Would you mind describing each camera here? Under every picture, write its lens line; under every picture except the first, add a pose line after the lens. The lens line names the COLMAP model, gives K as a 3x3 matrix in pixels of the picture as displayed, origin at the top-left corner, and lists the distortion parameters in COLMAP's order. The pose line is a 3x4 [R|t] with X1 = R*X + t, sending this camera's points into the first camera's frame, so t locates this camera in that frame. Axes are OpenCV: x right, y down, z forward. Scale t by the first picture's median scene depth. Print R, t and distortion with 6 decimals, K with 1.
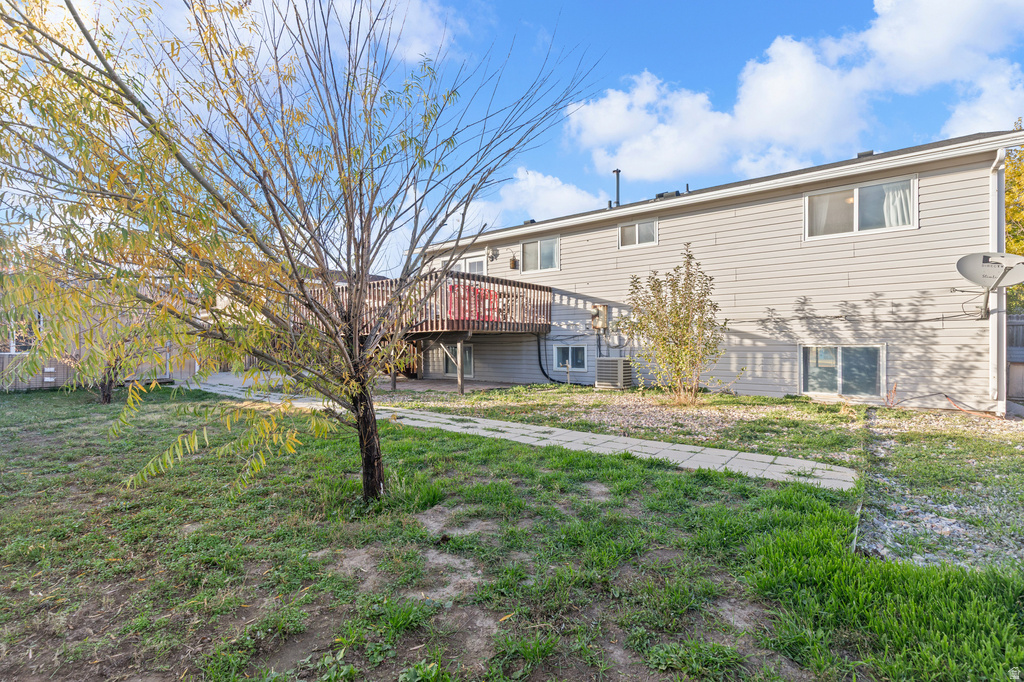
lens RADIAL K [[470.6, 0, 514.7], [0, 470.6, 338.3], [0, 0, 1]] dist [0.012345, -0.000518]
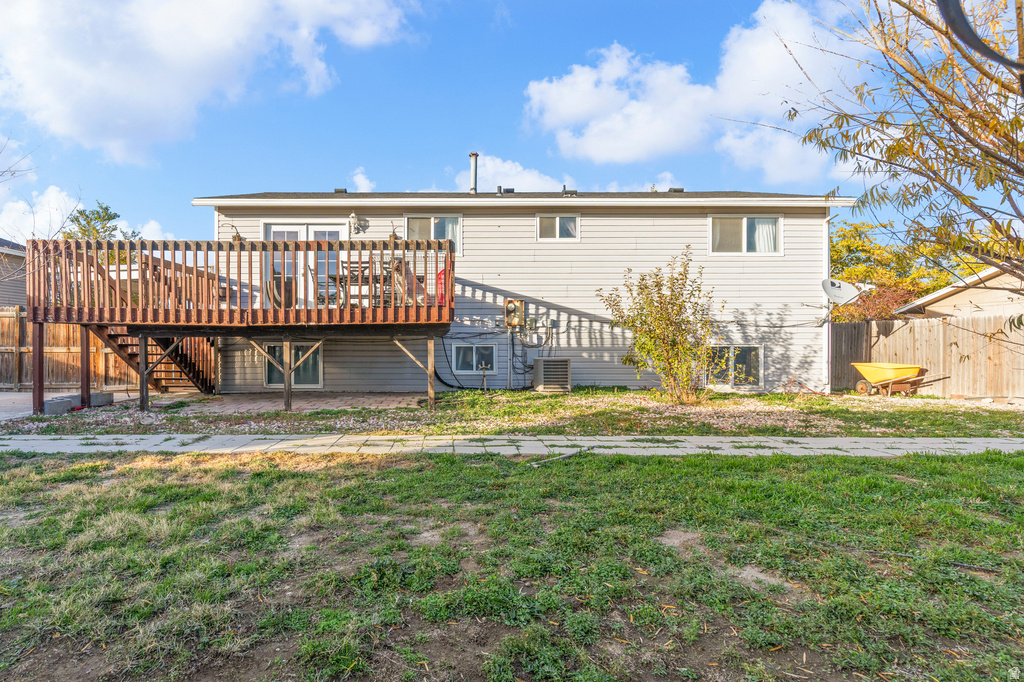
lens RADIAL K [[491.9, 0, 456.9], [0, 491.9, 335.3], [0, 0, 1]] dist [0.010389, 0.000687]
pose [[0.796671, 0.015356, 0.604217, -0.487892], [-0.011865, 0.999882, -0.009767, 0.007858], [-0.604296, 0.000612, 0.796760, 0.325823]]
